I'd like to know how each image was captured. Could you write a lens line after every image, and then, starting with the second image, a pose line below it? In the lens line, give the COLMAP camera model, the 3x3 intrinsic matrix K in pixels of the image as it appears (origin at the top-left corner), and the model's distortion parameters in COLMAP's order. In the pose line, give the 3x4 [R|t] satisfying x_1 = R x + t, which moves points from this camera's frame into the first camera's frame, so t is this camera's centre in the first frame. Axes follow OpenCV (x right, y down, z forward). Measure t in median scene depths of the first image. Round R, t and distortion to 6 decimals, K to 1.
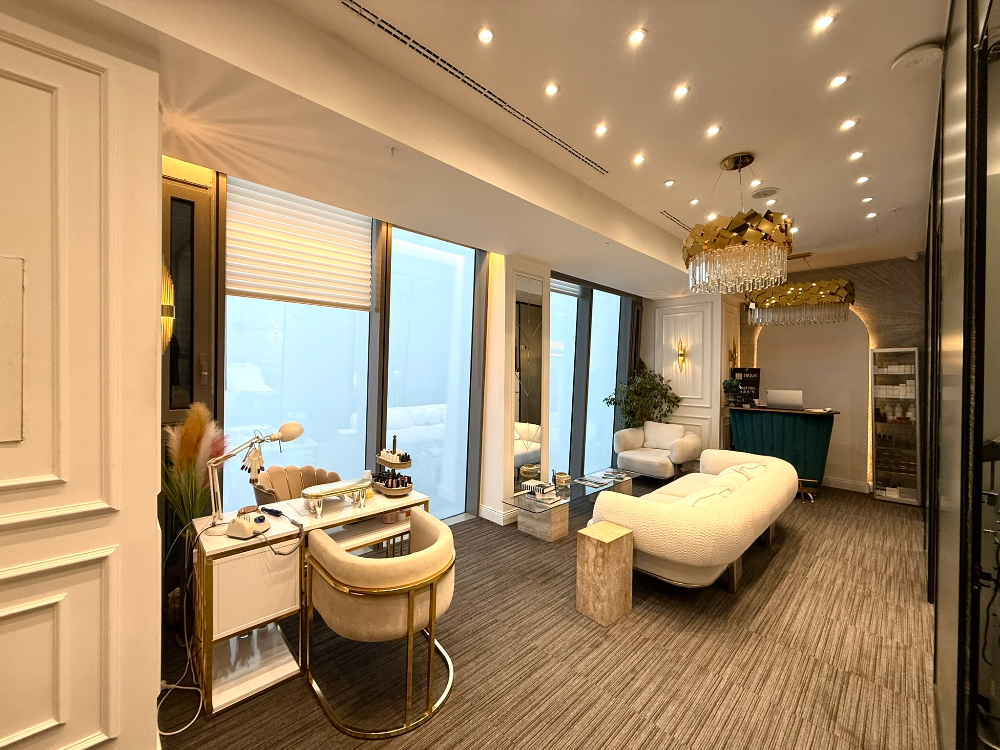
lens RADIAL K [[396.1, 0, 499.8], [0, 396.1, 374.5], [0, 0, 1]] dist [0.000735, -0.000297]
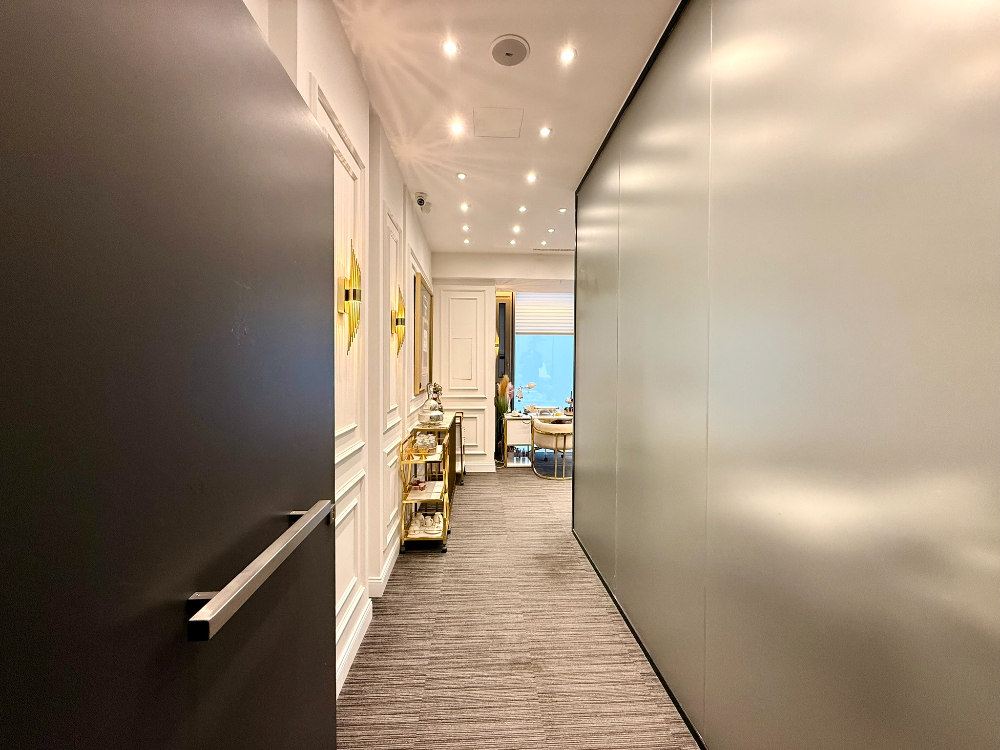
lens RADIAL K [[396.1, 0, 499.8], [0, 396.1, 370.5], [0, 0, 1]] dist [0.000735, -0.000297]
pose [[0.757988, 0.001081, -0.652267, 0.944384], [-0.002425, 0.999996, -0.001161, 0.037467], [0.652264, 0.002461, 0.757988, -1.054776]]
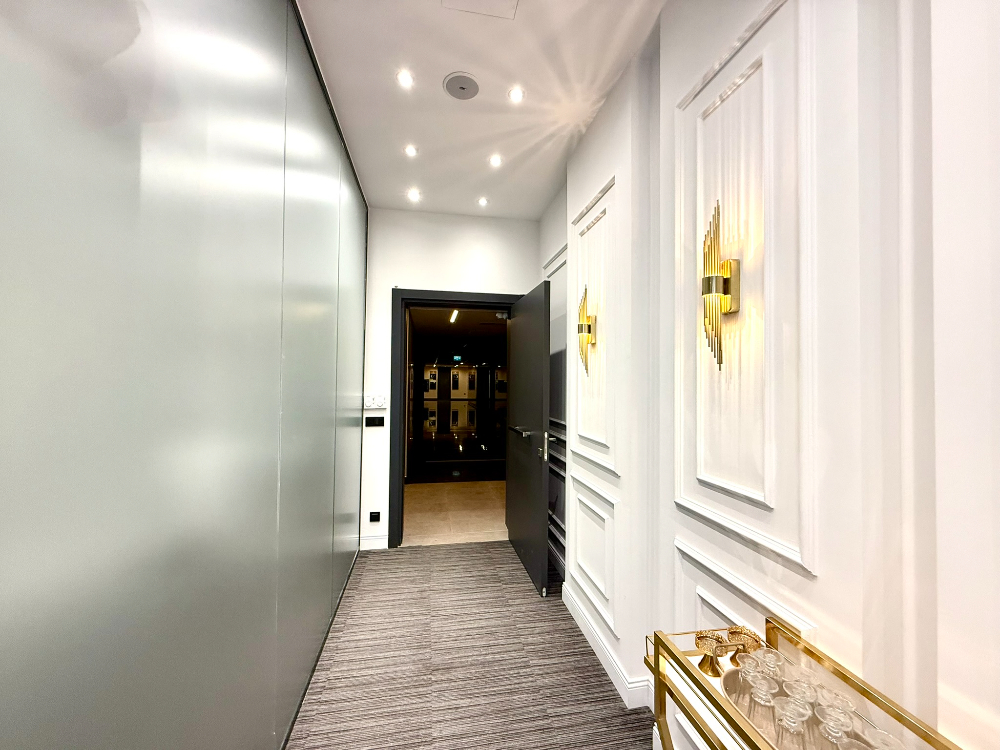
lens RADIAL K [[396.1, 0, 499.3], [0, 396.1, 374.2], [0, 0, 1]] dist [0.000735, -0.000297]
pose [[-0.831011, -0.007852, 0.556201, -1.759943], [-0.013842, 0.999883, -0.006566, -0.029493], [-0.556084, -0.013155, -0.831022, 2.221266]]
